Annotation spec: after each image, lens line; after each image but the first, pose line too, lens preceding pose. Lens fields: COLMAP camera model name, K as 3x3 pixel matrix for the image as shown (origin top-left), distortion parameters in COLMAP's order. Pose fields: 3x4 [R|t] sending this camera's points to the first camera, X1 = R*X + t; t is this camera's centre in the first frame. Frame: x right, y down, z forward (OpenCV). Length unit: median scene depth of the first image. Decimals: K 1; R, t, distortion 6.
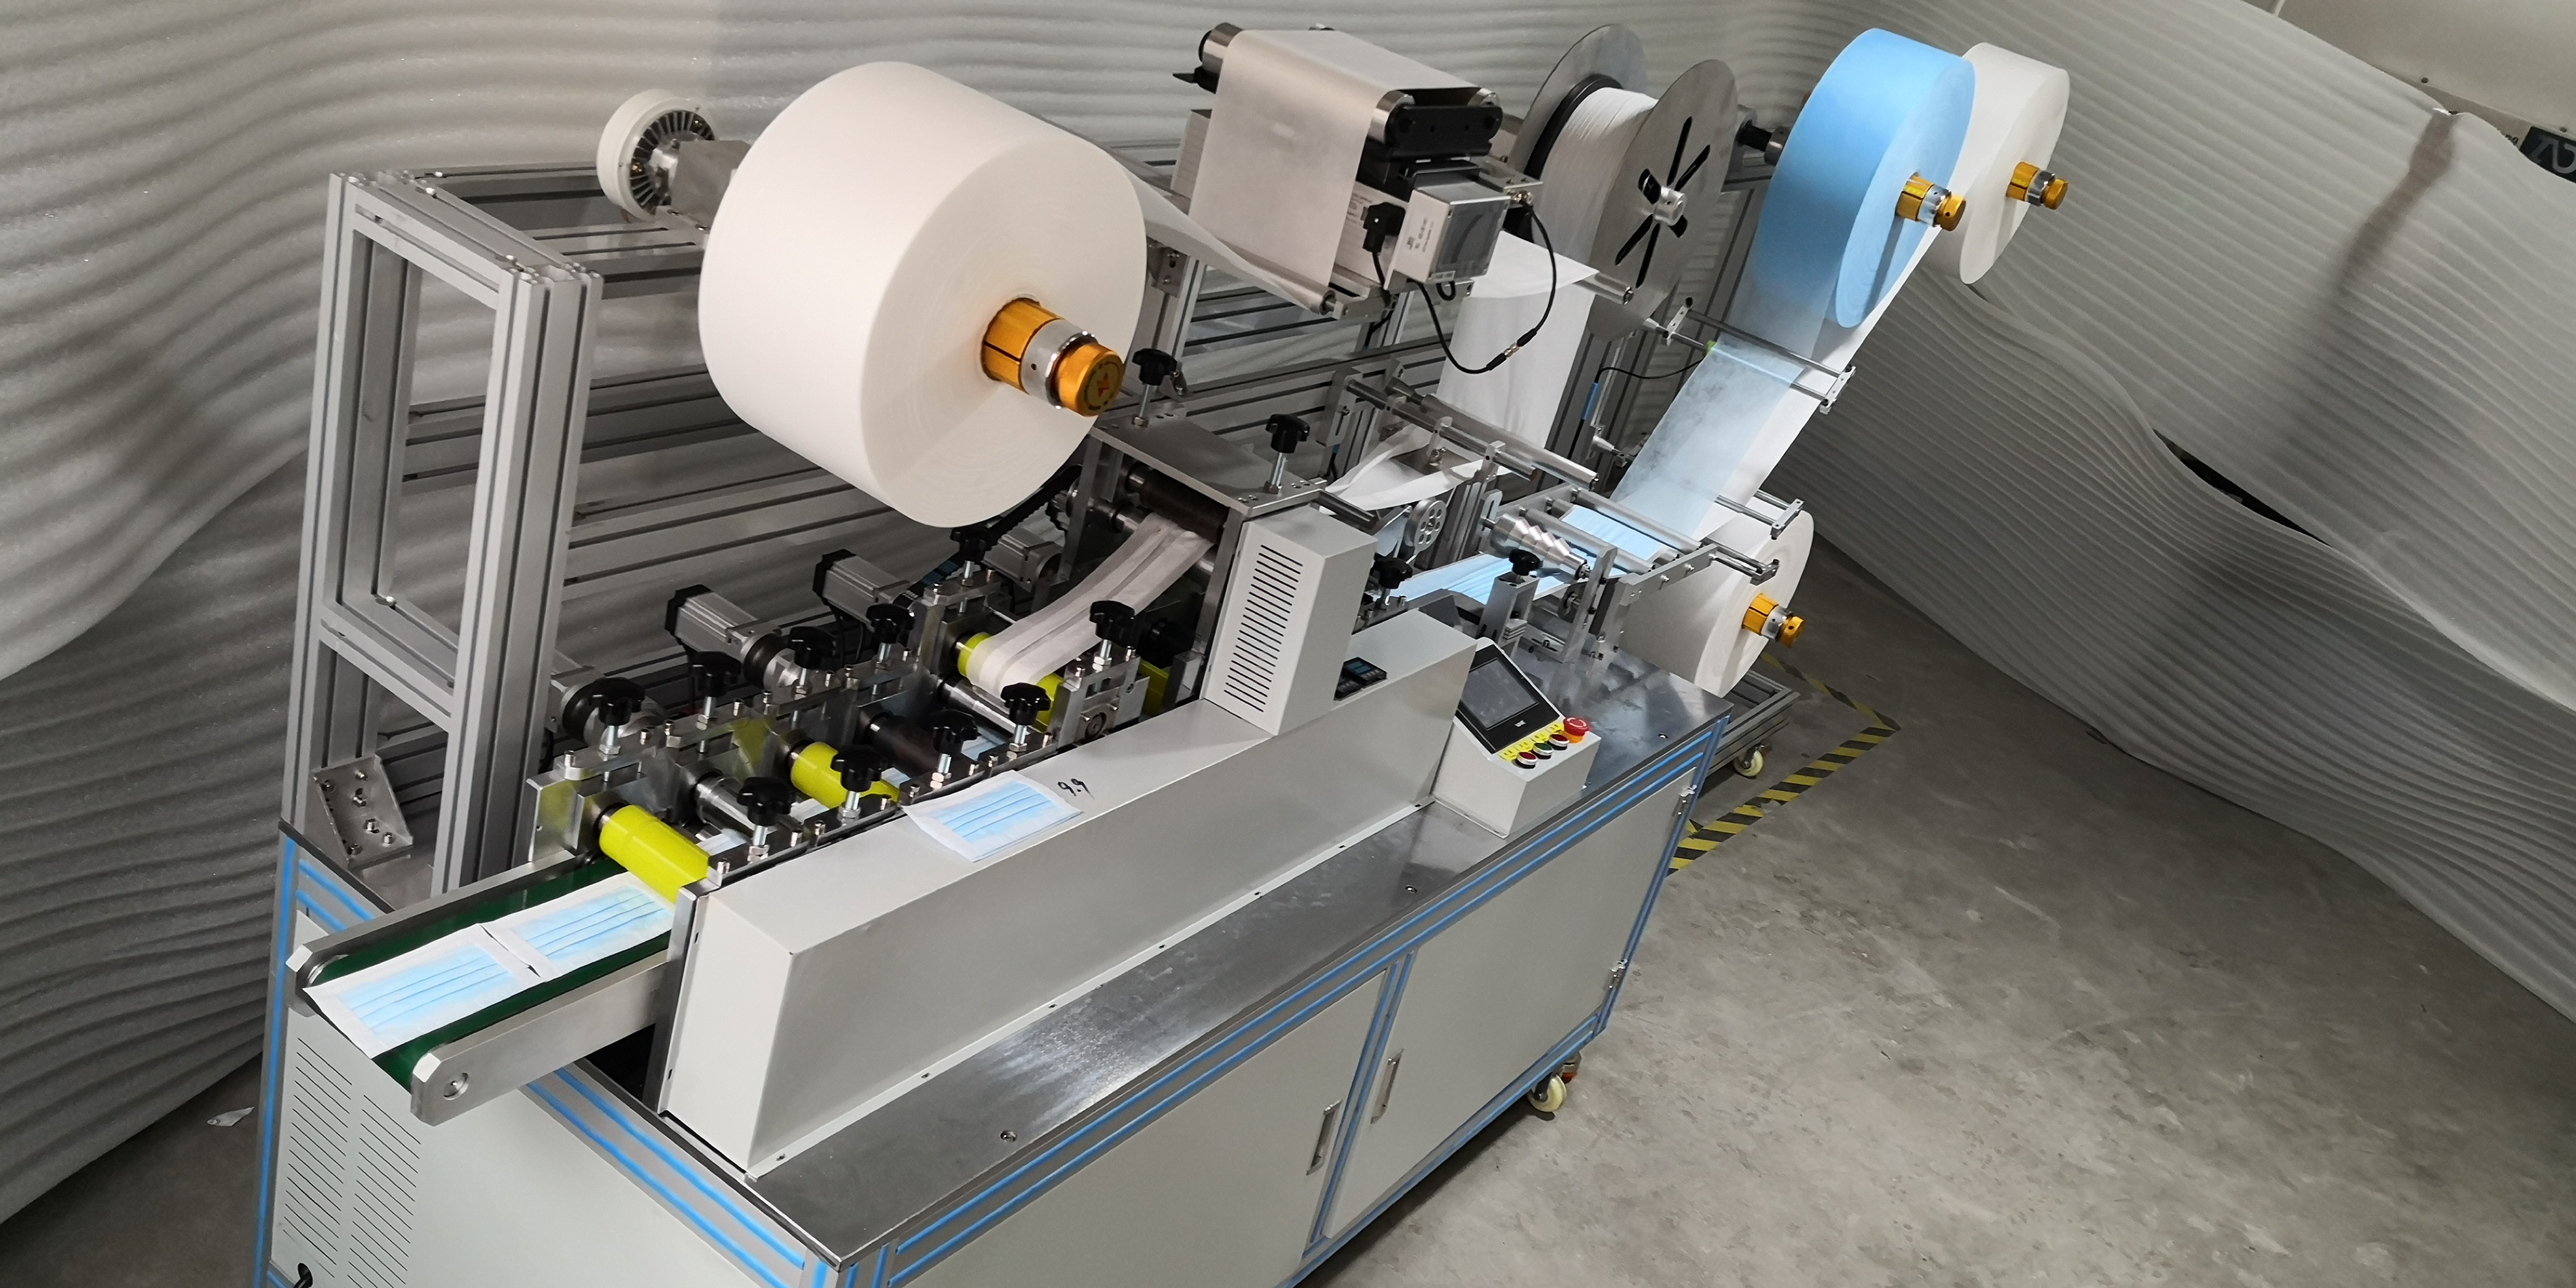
lens RADIAL K [[2078.7, 0, 1261.8], [0, 2078.7, 646.8], [0, 0, 1]] dist [0.138398, -0.331246]
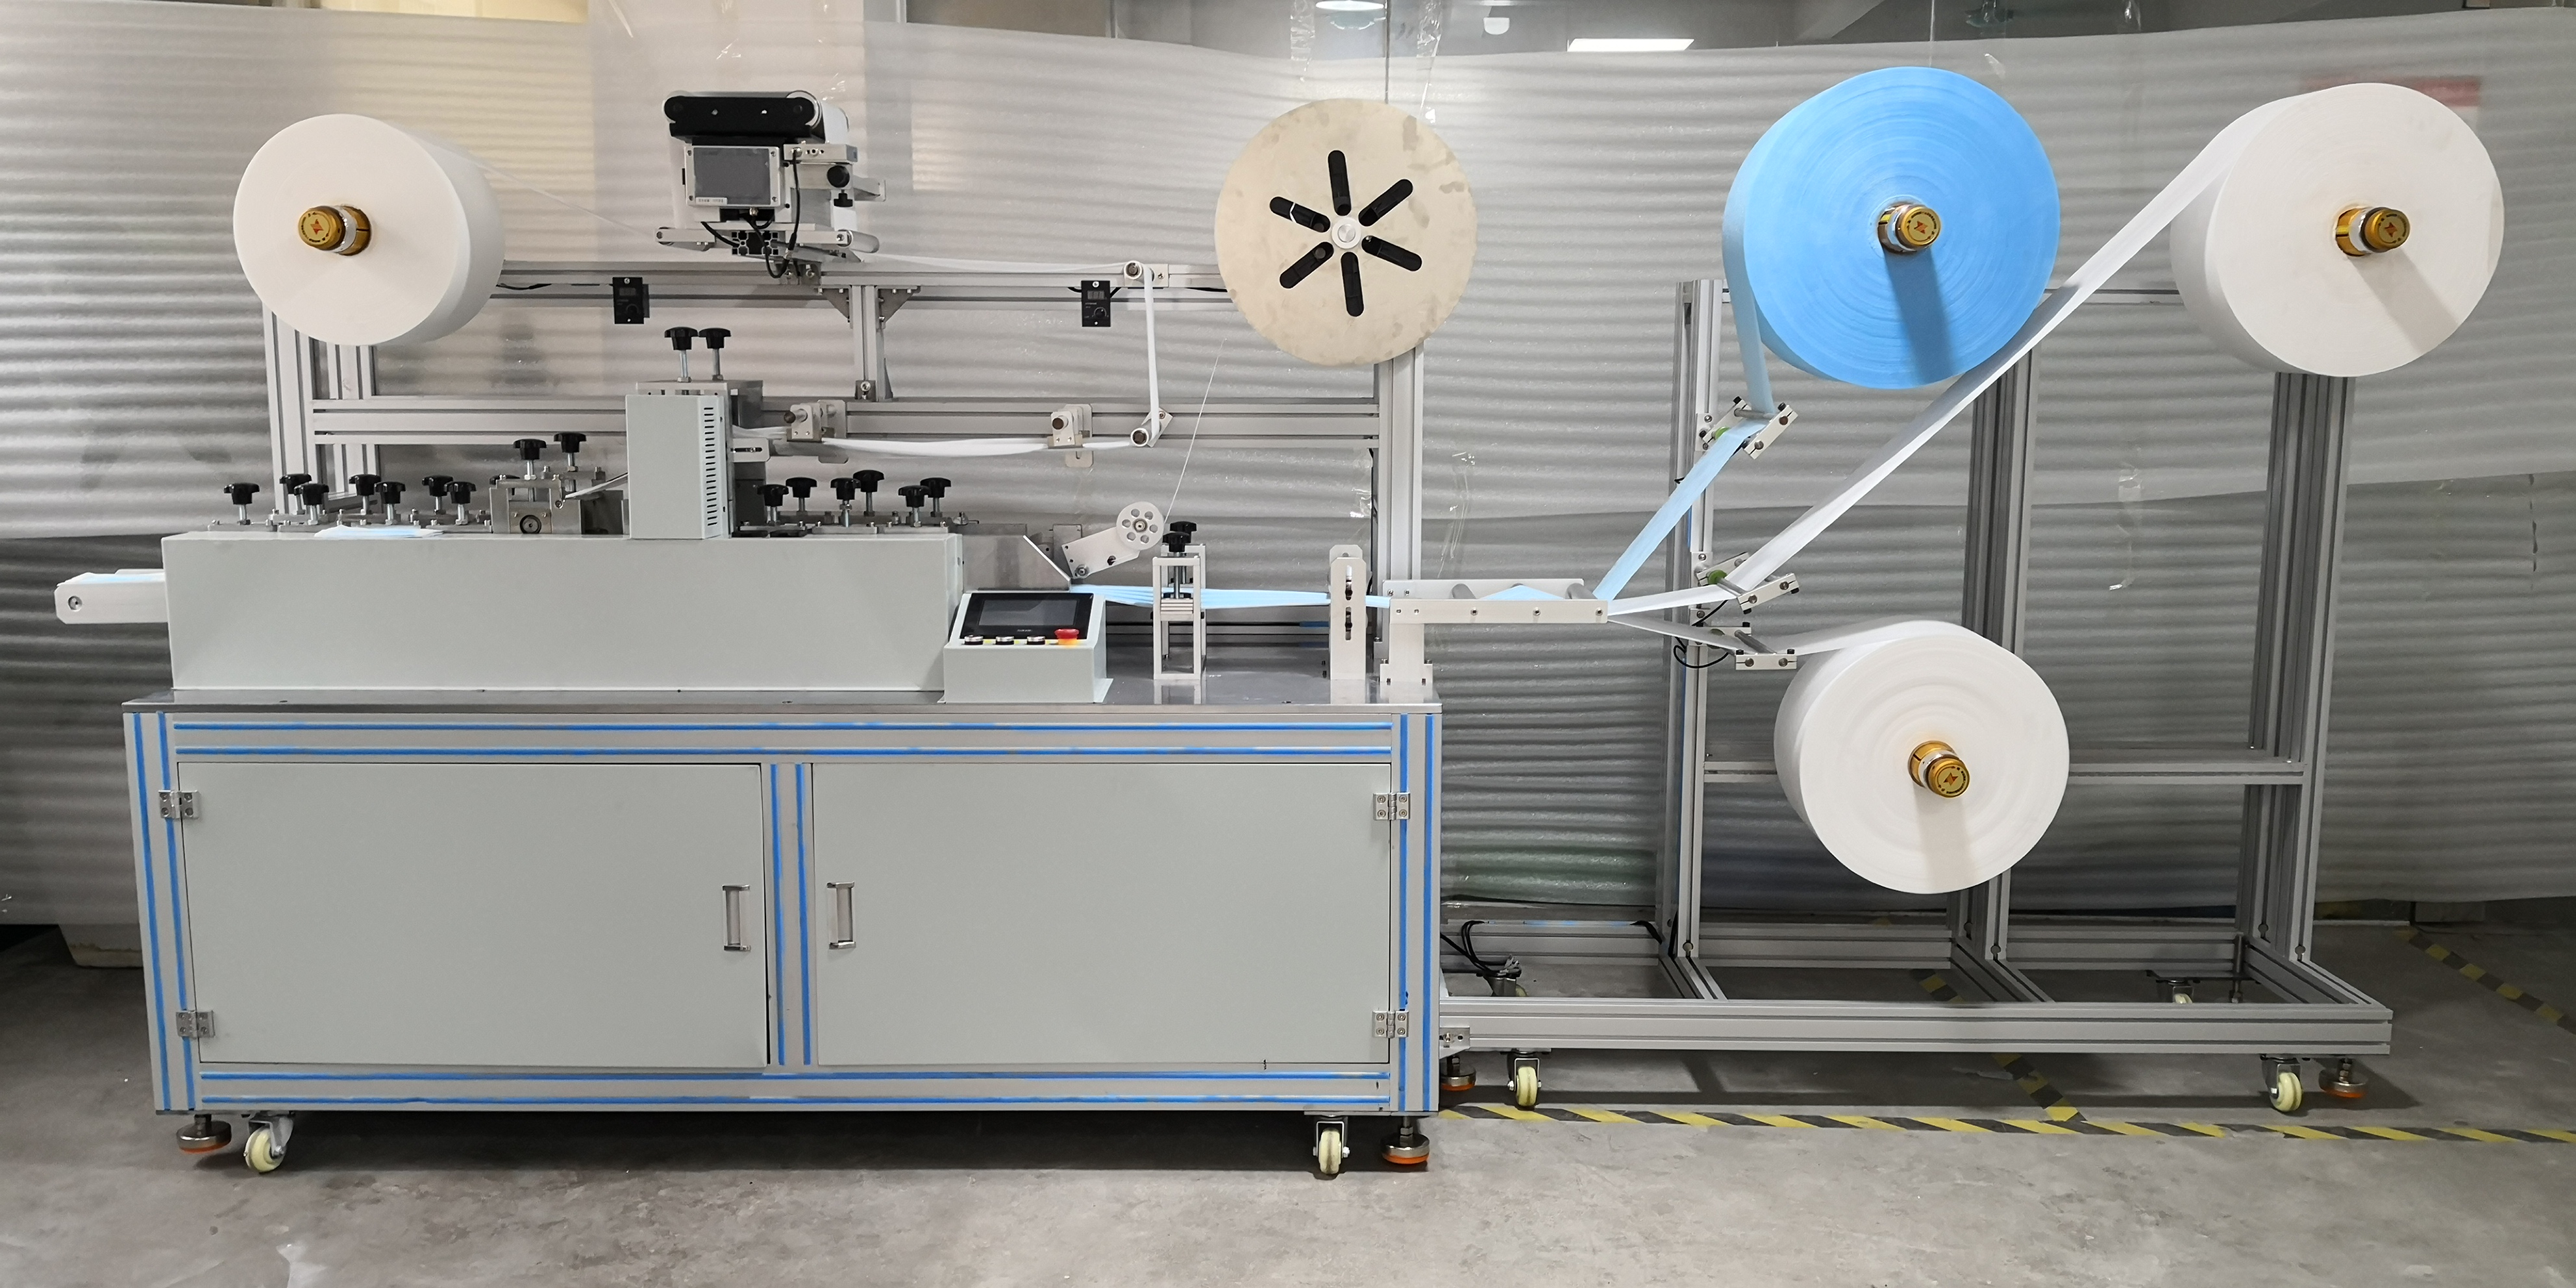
lens RADIAL K [[2092.7, 0, 1330.9], [0, 2092.7, 636.8], [0, 0, 1]] dist [0.000924, -0.007934]
pose [[0.577964, -0.135145, -0.804794, 0.842709], [-0.210701, 0.928041, -0.307156, 0.262498], [0.788392, 0.347096, 0.507899, 0.412456]]
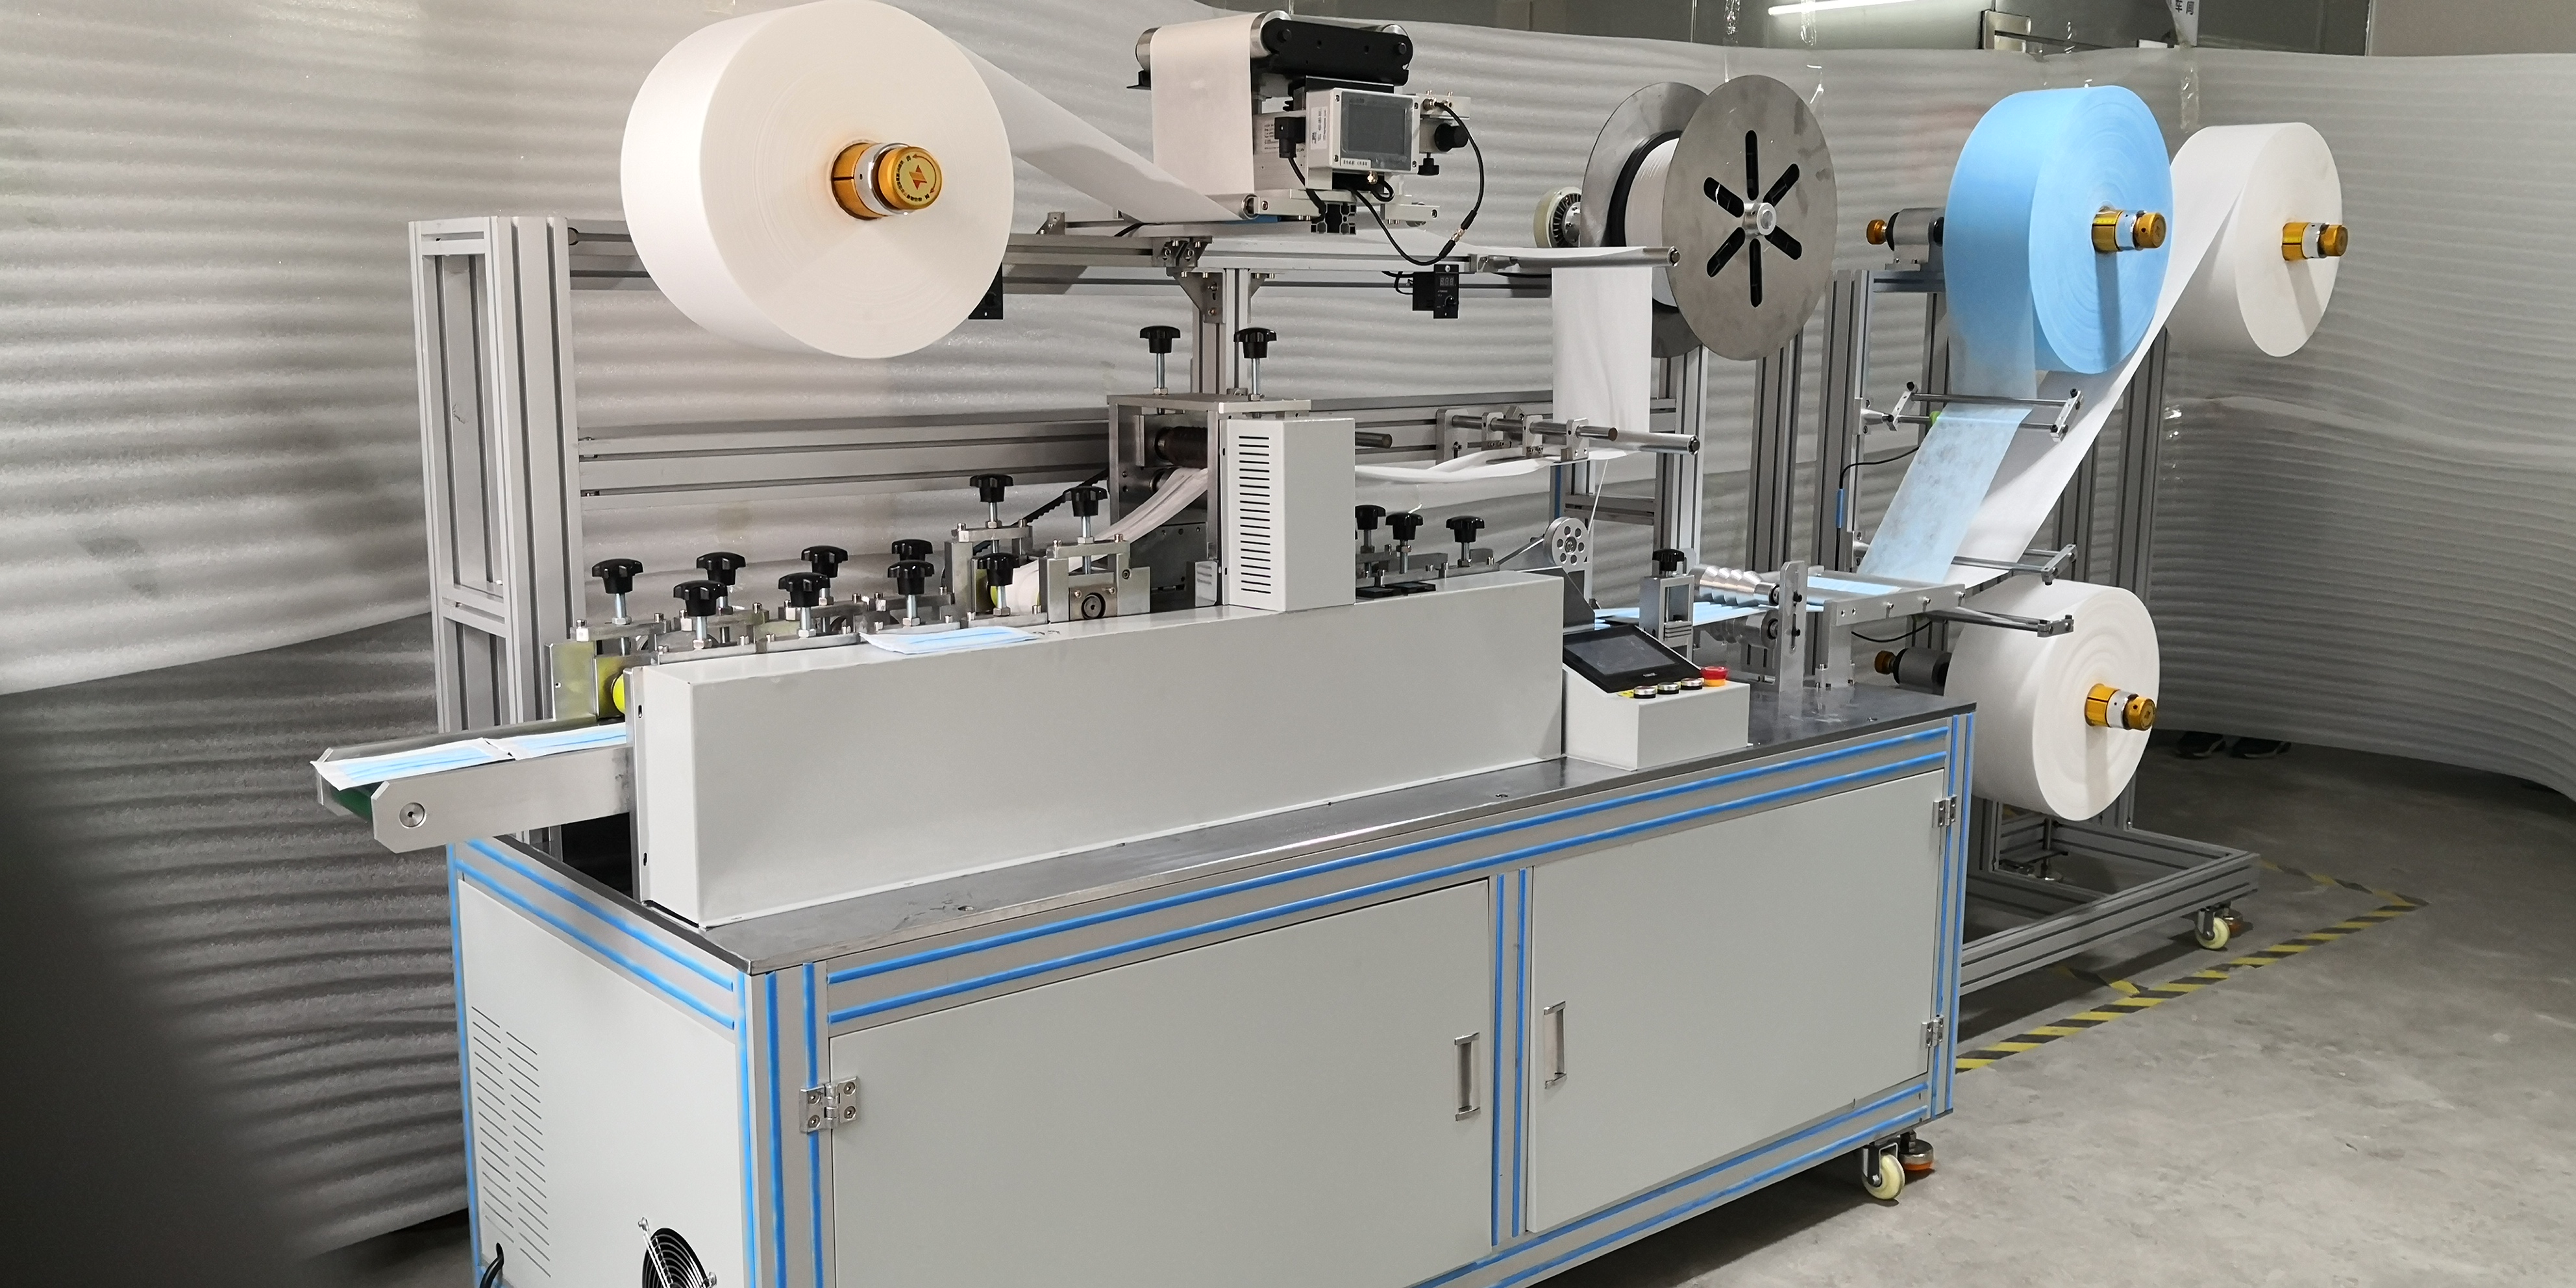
lens RADIAL K [[2059.7, 0, 1288.0], [0, 2059.7, 644.0], [0, 0, 1]] dist [-0.004484, -0.005064]
pose [[0.936266, -0.207243, -0.283649, 0.179315], [0.110021, 0.939811, -0.323499, 0.235182], [0.333619, 0.271673, 0.902714, 0.050100]]
